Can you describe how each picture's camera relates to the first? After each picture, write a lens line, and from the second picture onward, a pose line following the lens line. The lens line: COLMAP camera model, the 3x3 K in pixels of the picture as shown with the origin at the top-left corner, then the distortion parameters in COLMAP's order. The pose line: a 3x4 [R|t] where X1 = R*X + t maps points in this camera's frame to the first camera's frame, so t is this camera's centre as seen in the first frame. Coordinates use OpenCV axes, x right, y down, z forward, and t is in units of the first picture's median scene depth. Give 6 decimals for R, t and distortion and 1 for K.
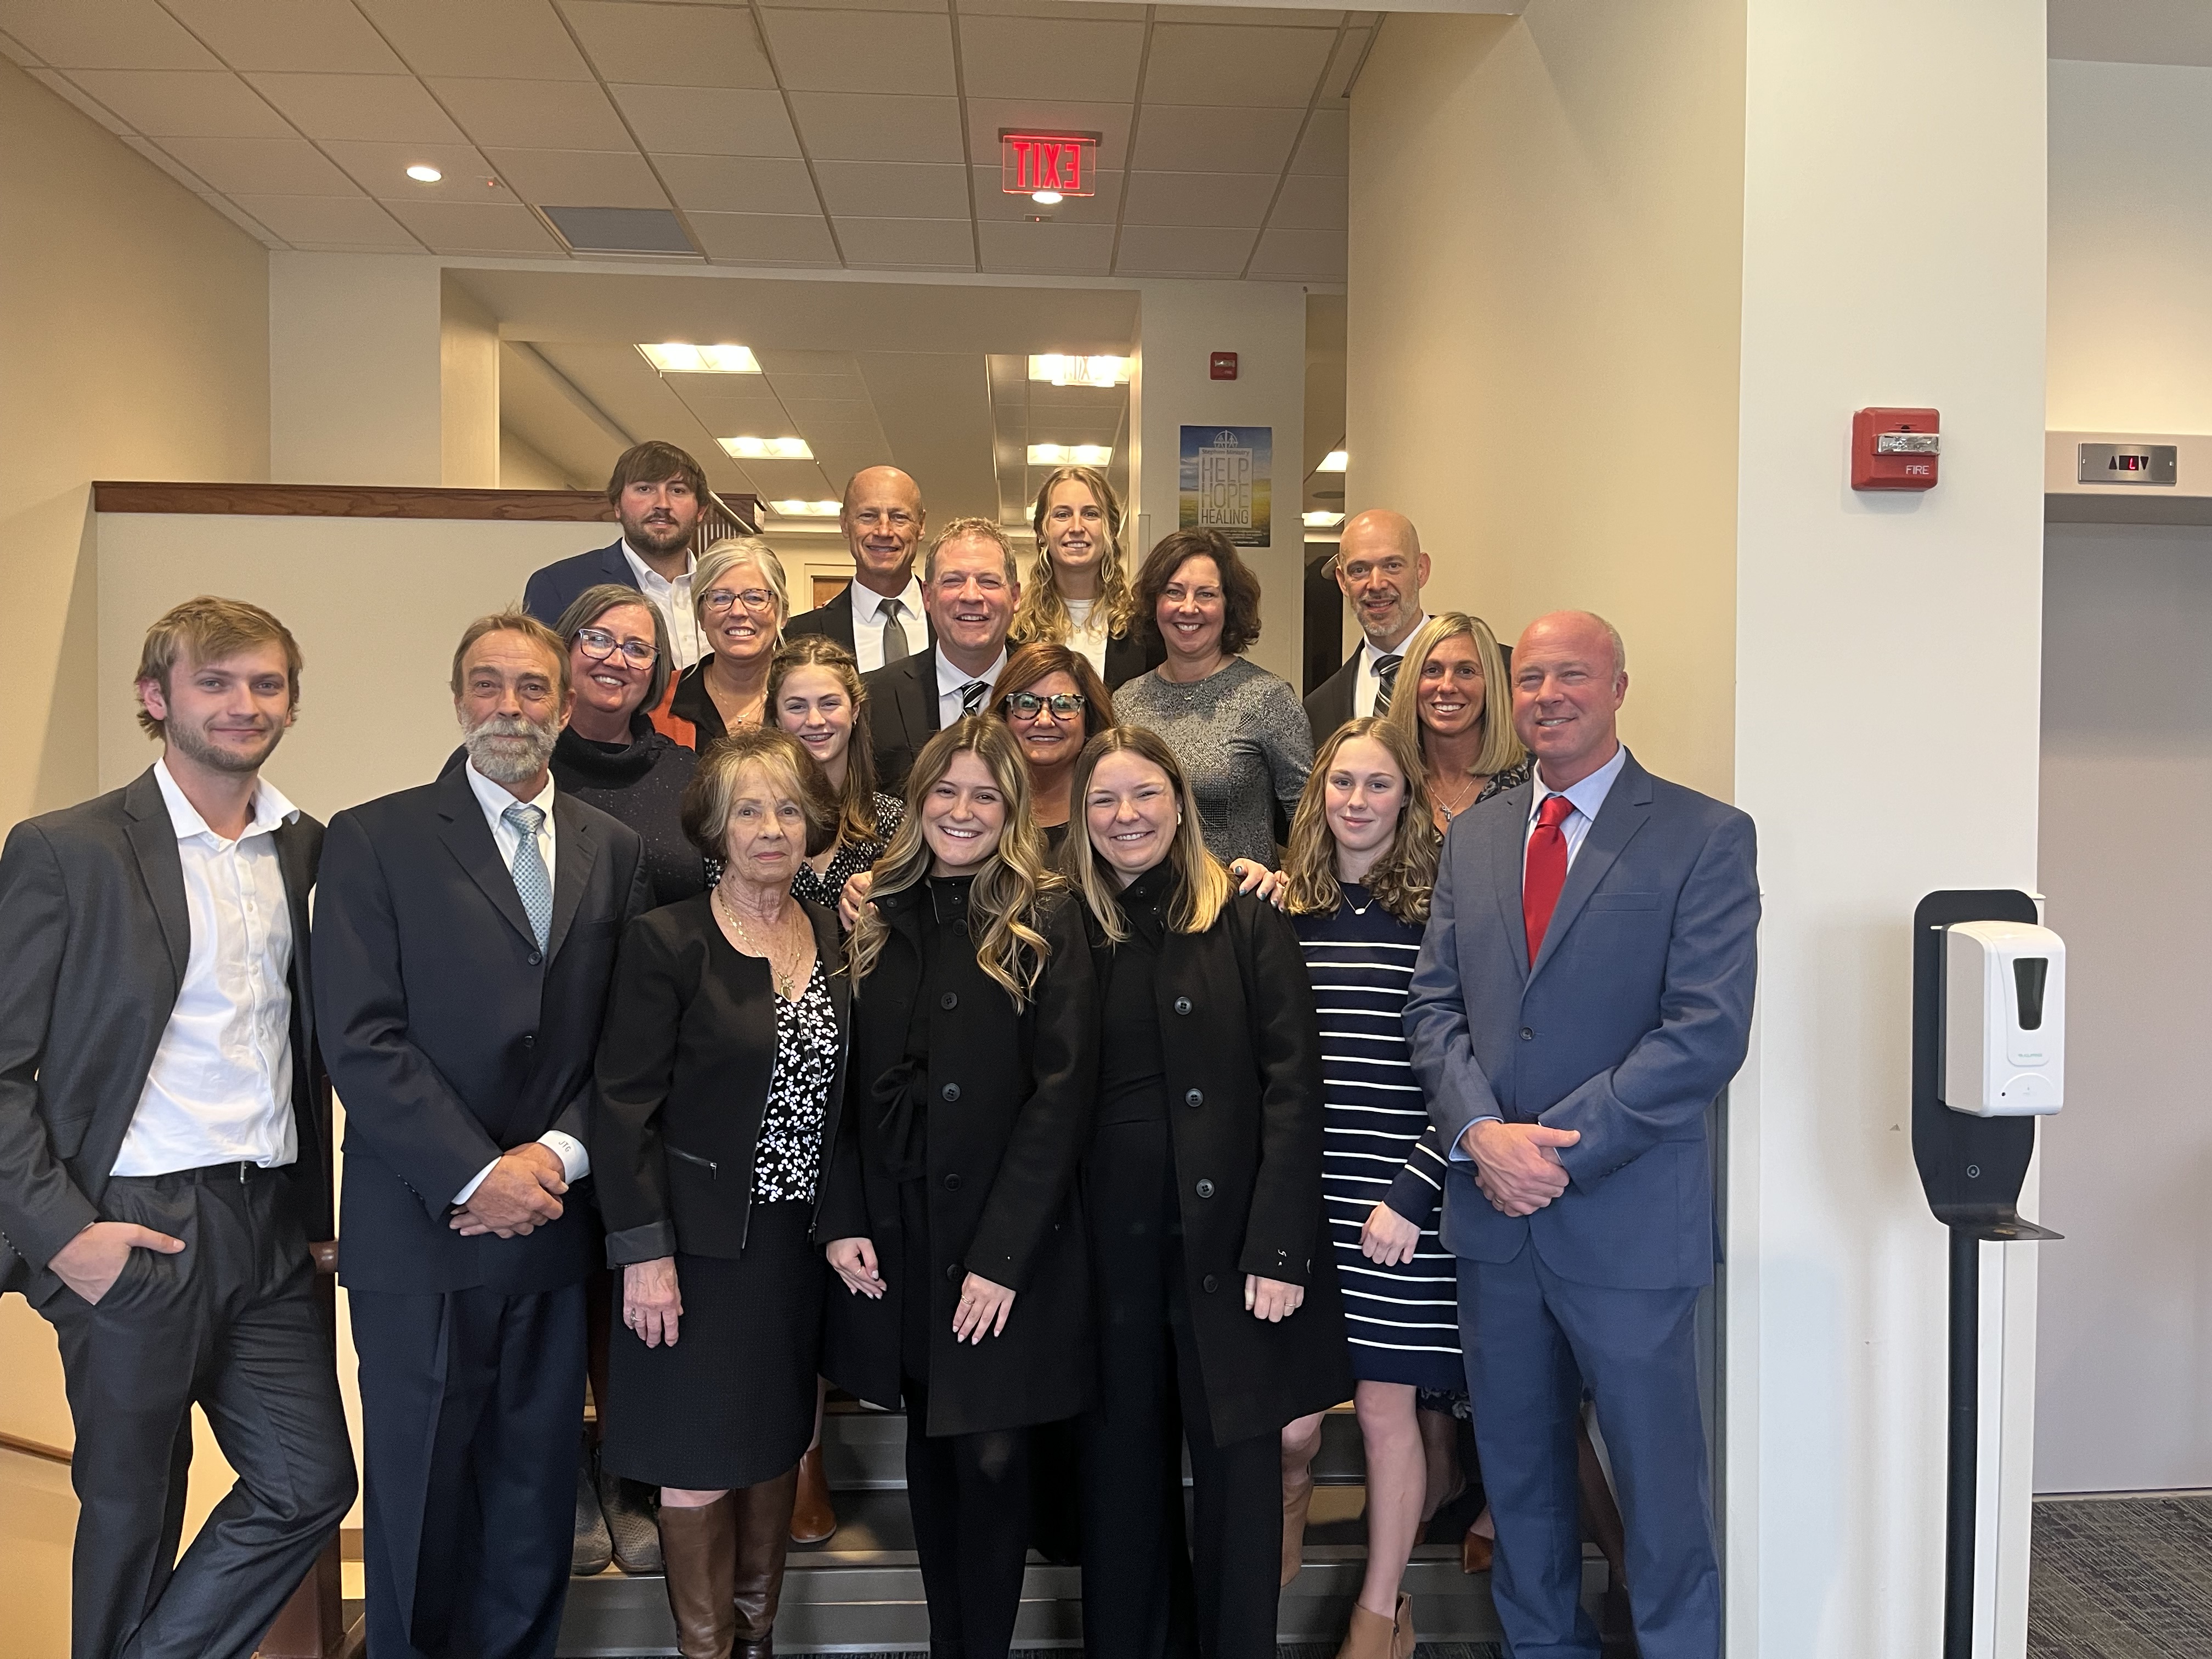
lens RADIAL K [[1673.4, 0, 1112.5], [0, 1673.4, 828.9], [0, 0, 1]] dist [0.013070, 0.002761]
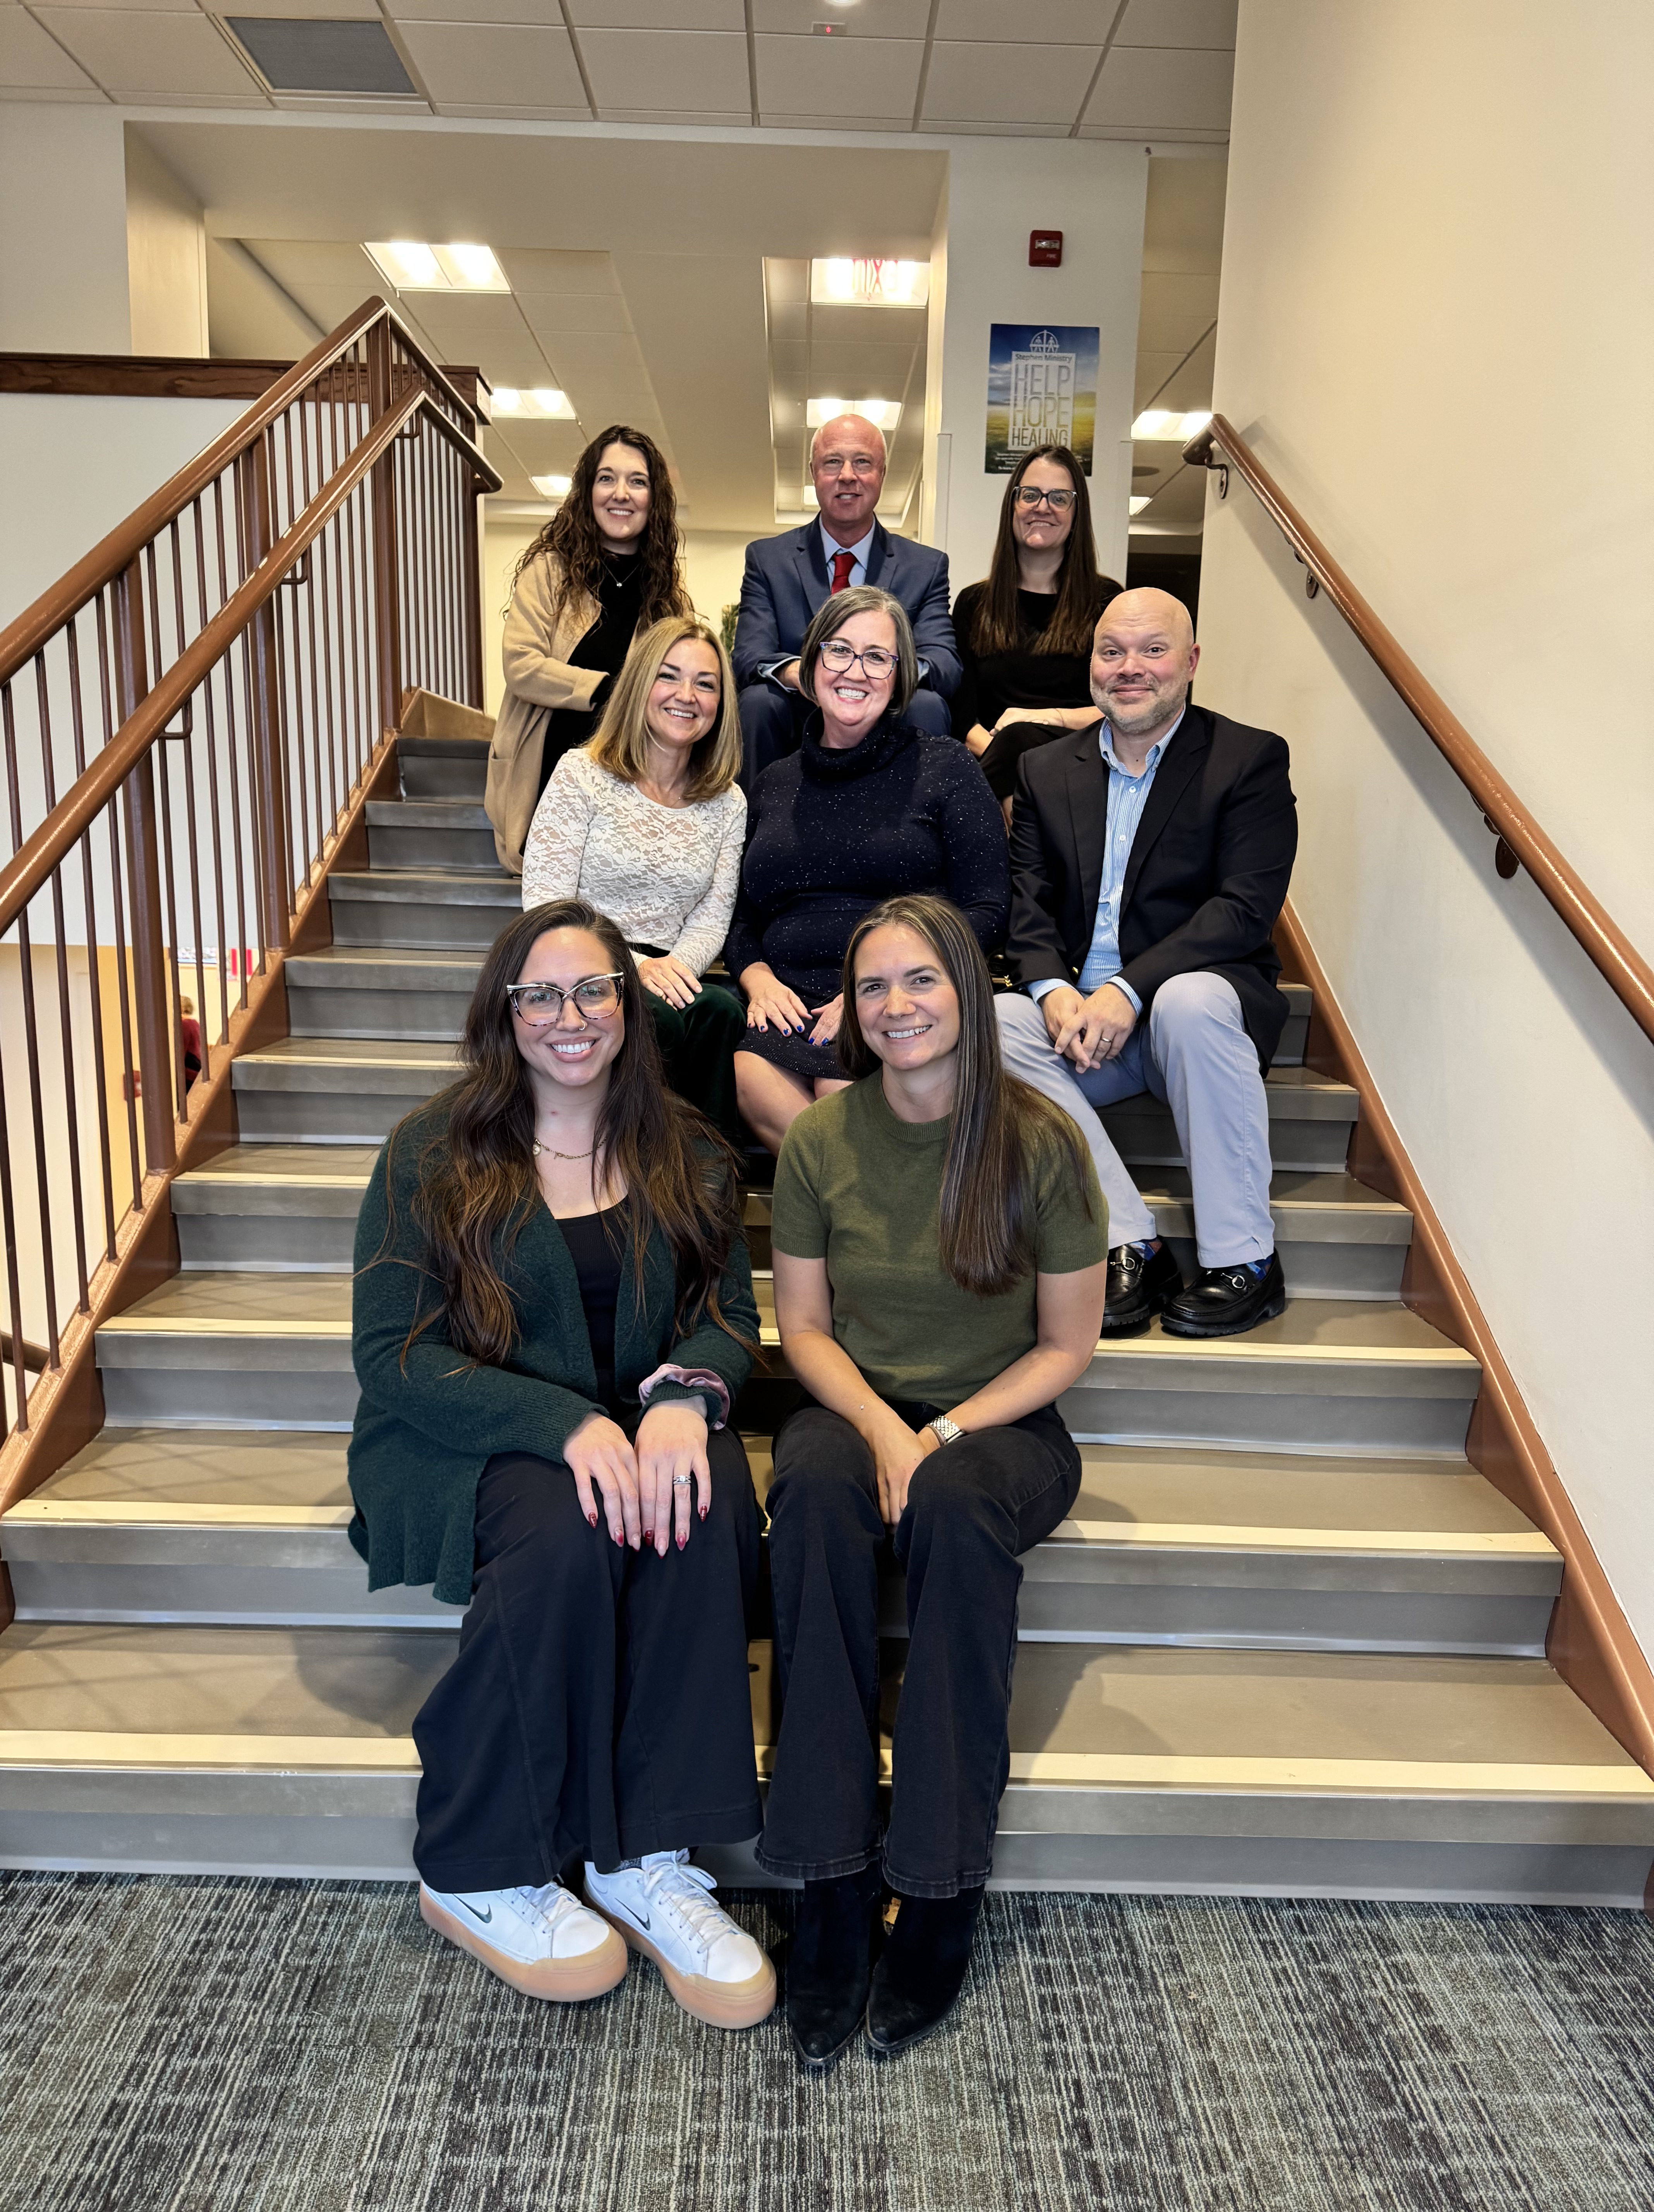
lens RADIAL K [[1537.3, 0, 821.9], [0, 1537.3, 1110.0], [0, 0, 1]] dist [-0.001737, -0.000751]
pose [[0.999177, 0.026374, -0.030818, -0.010269], [-0.021213, 0.987342, 0.157181, 0.030122], [0.034573, -0.156398, 0.987089, 0.171094]]
